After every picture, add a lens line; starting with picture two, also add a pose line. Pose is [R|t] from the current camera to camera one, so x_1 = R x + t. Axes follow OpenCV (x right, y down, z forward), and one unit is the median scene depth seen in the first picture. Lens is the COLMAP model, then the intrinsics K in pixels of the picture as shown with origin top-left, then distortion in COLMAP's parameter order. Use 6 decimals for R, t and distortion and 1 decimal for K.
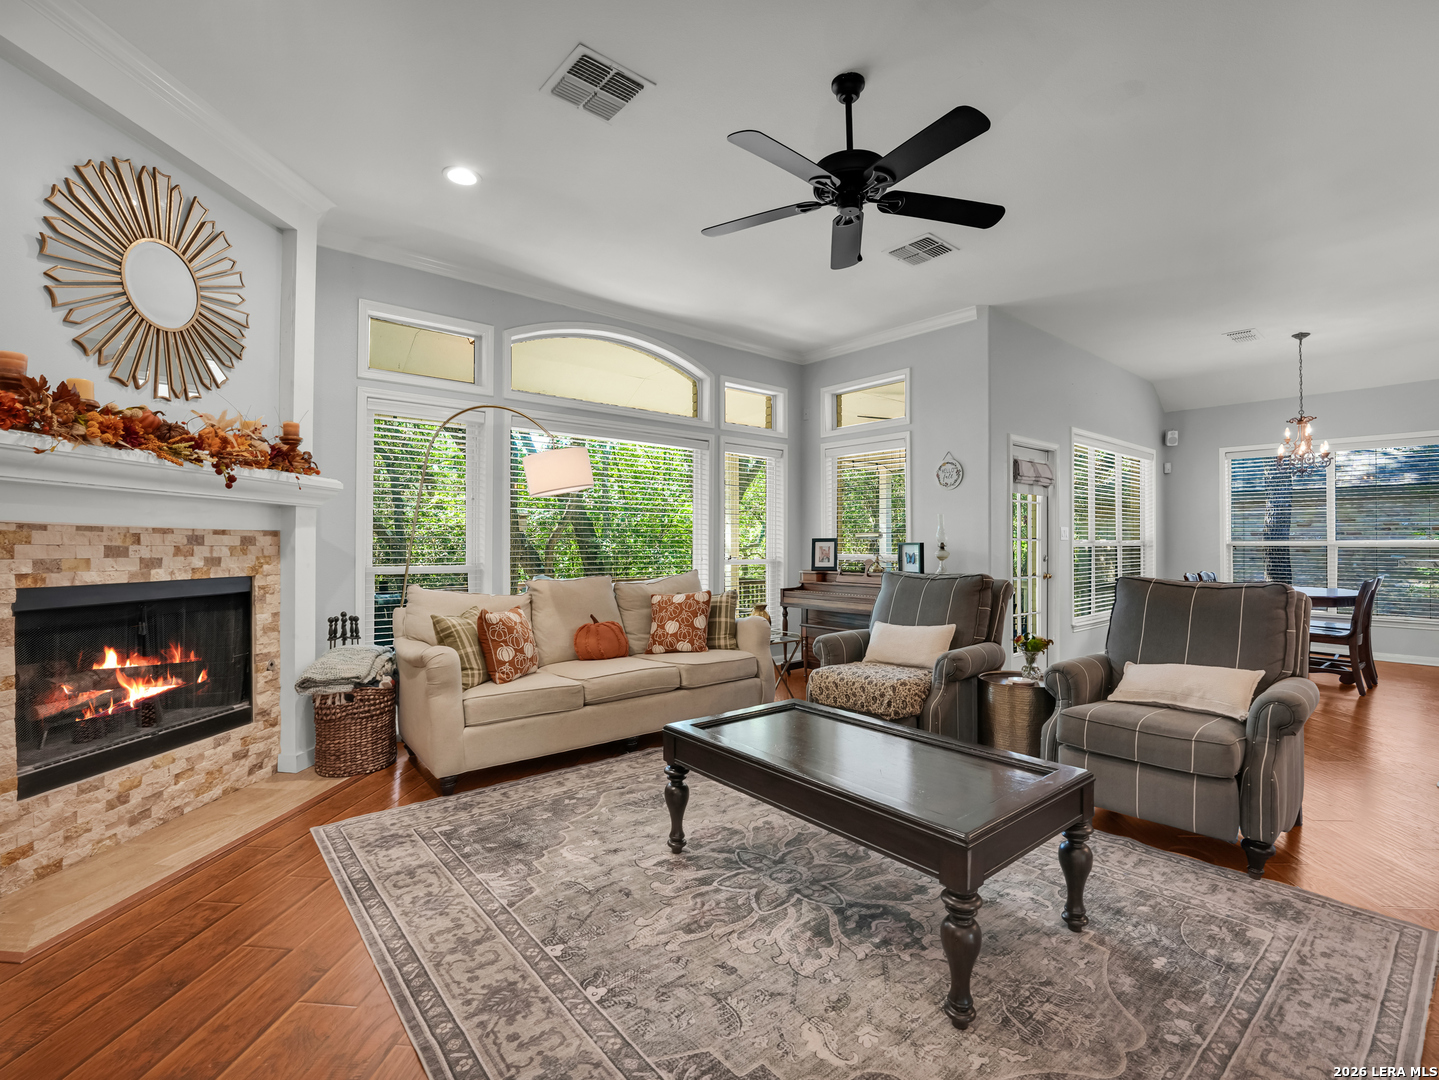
lens RADIAL K [[676.1, 0, 728.6], [0, 676.1, 529.7], [0, 0, 1]] dist [-0.023387, 0.001401]
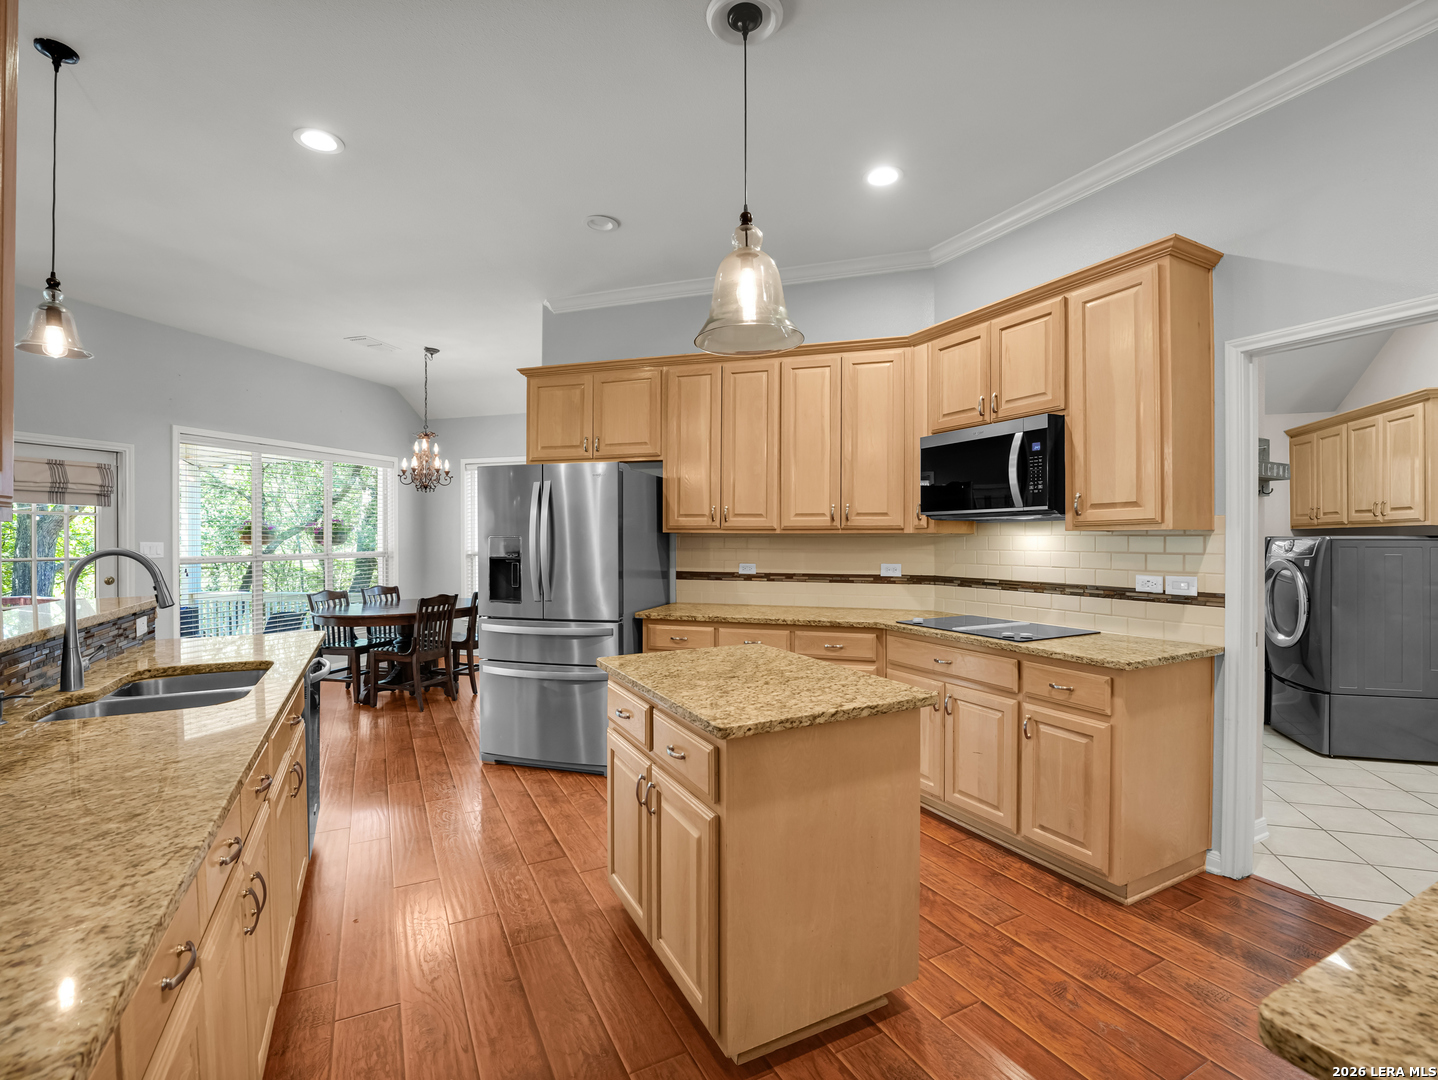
lens RADIAL K [[675.7, 0, 726.8], [0, 675.7, 545.0], [0, 0, 1]] dist [-0.023387, 0.001401]
pose [[0.849460, -0.008250, 0.527589, 1.273143], [-0.009669, 0.999467, 0.031196, -0.064632], [-0.527565, -0.031601, 0.848927, -0.167763]]
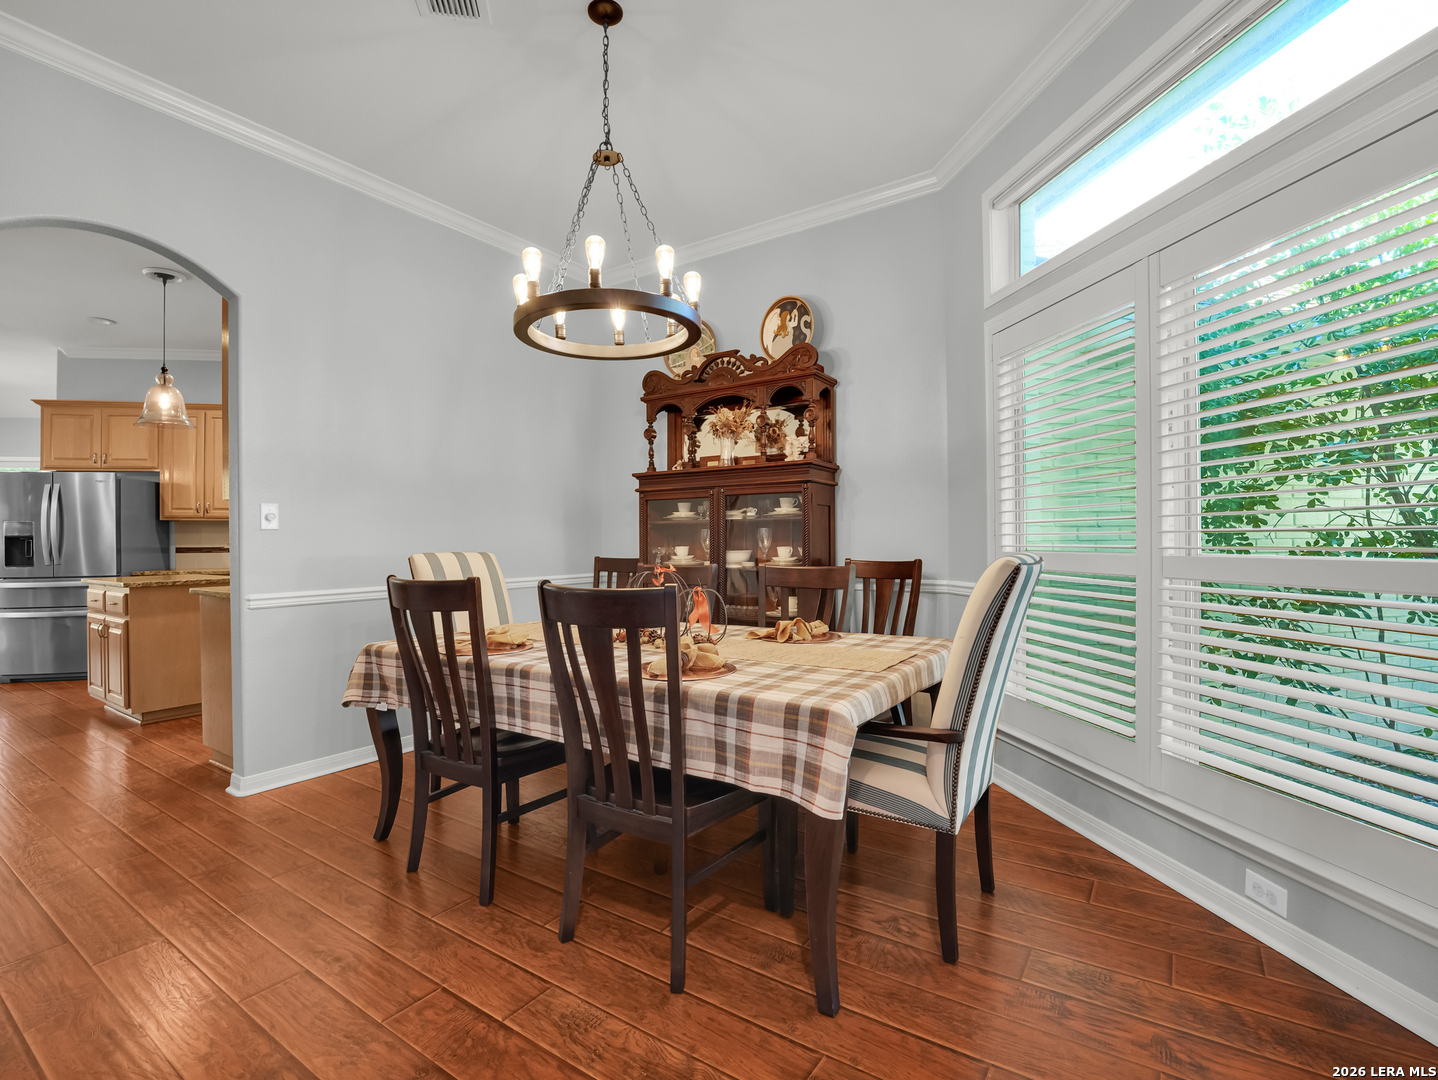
lens RADIAL K [[675.7, 0, 725.3], [0, 675.7, 539.9], [0, 0, 1]] dist [-0.023387, 0.001401]
pose [[0.494670, -0.007908, 0.869045, 0.987734], [-0.008896, 0.999860, 0.014161, -0.030356], [-0.869035, -0.014736, 0.494530, -1.396480]]
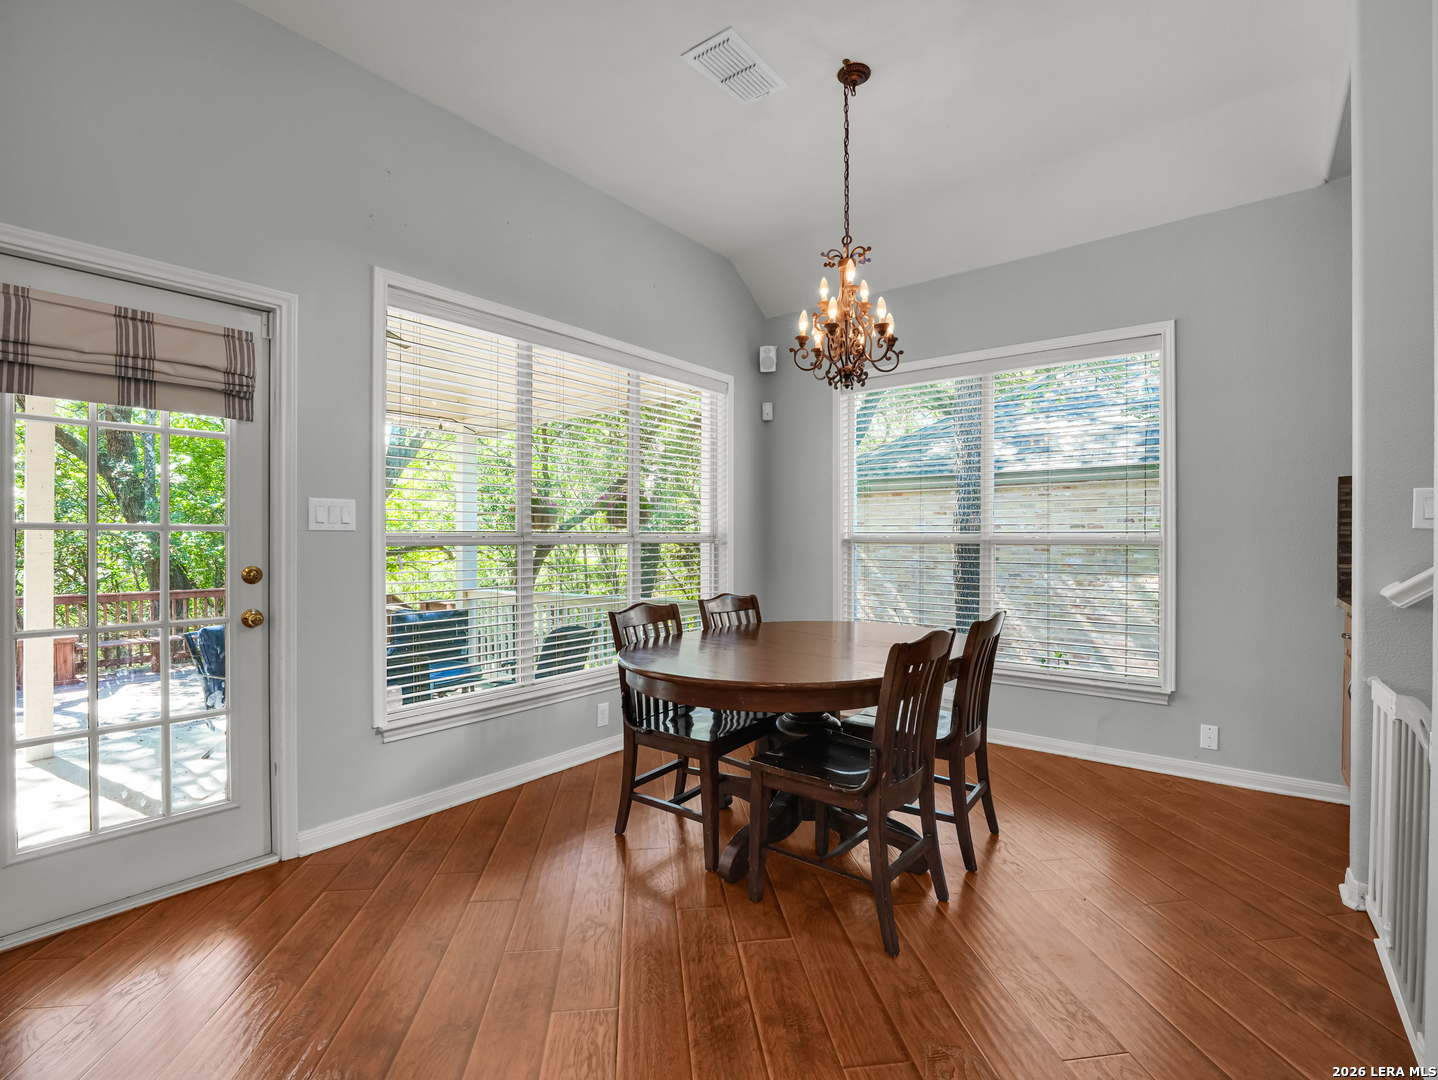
lens RADIAL K [[675.7, 0, 722.3], [0, 675.7, 536.5], [0, 0, 1]] dist [-0.023387, 0.001401]
pose [[0.980619, -0.001755, 0.195918, 1.240275], [-0.002085, 0.999810, 0.019391, 0.019633], [-0.195915, -0.019424, 0.980429, 1.027962]]
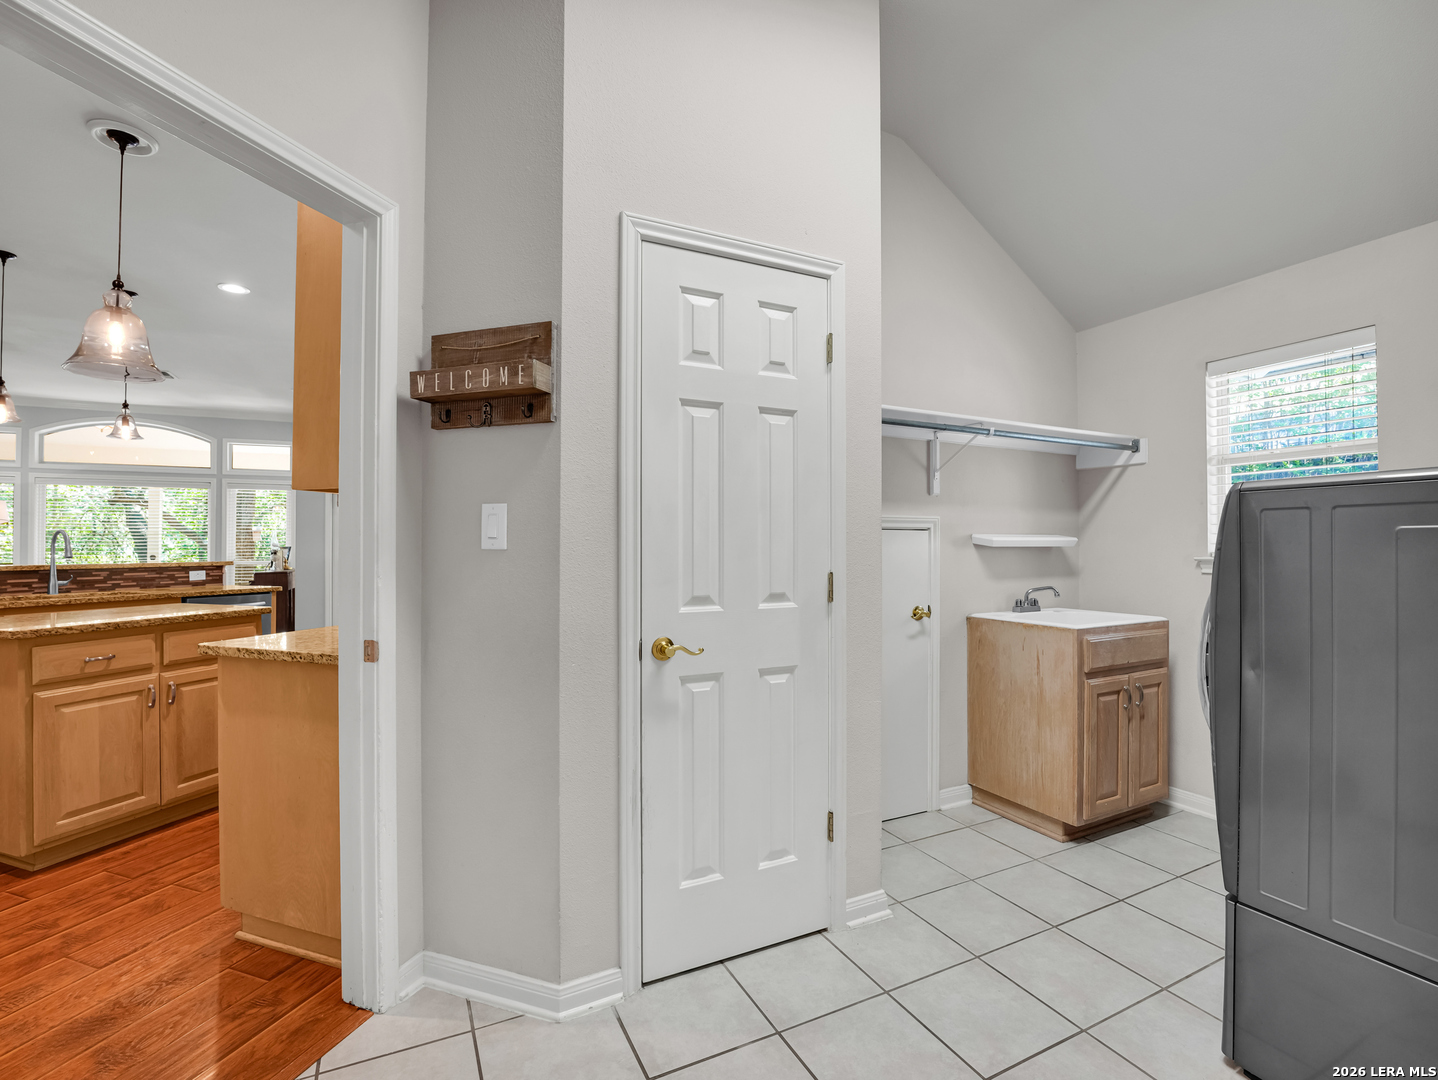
lens RADIAL K [[675.7, 0, 732.6], [0, 675.7, 541.6], [0, 0, 1]] dist [-0.023387, 0.001401]
pose [[0.965508, -0.003513, -0.260351, 2.742709], [0.007172, 0.999888, 0.013103, -0.018363], [0.260276, -0.014518, 0.965425, -0.265620]]
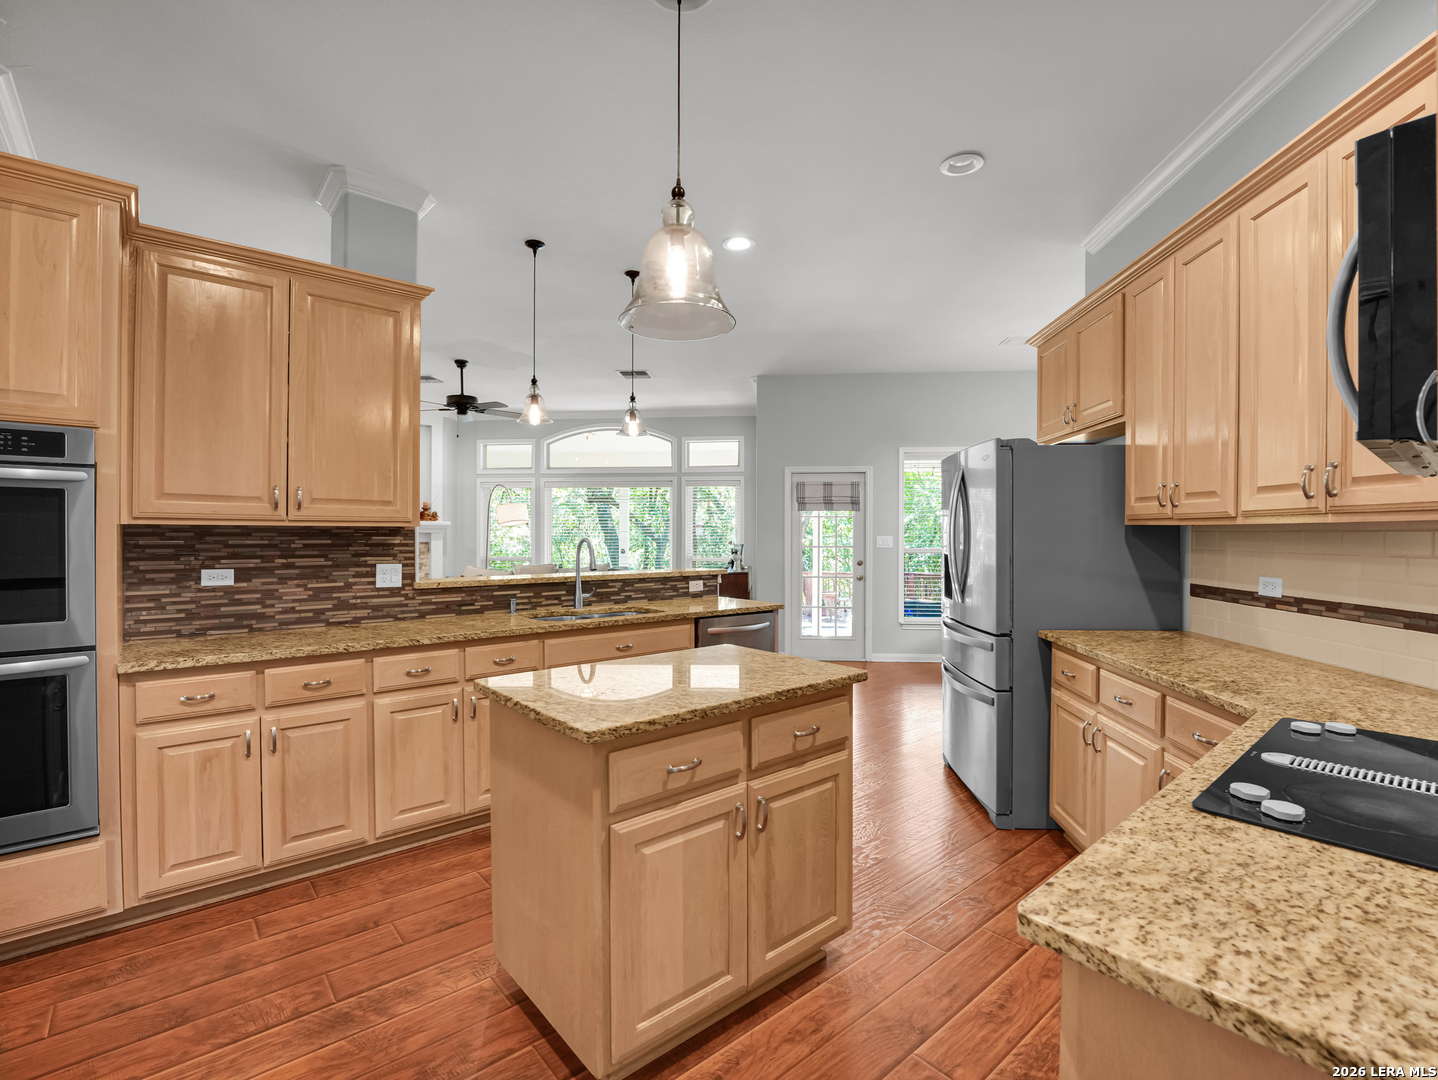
lens RADIAL K [[675.7, 0, 724.0], [0, 675.7, 543.0], [0, 0, 1]] dist [-0.023387, 0.001401]
pose [[0.697439, 0.009796, -0.716577, 2.153250], [0.014823, 0.999495, 0.028091, -0.056091], [0.716491, -0.030213, 0.696942, -0.011662]]
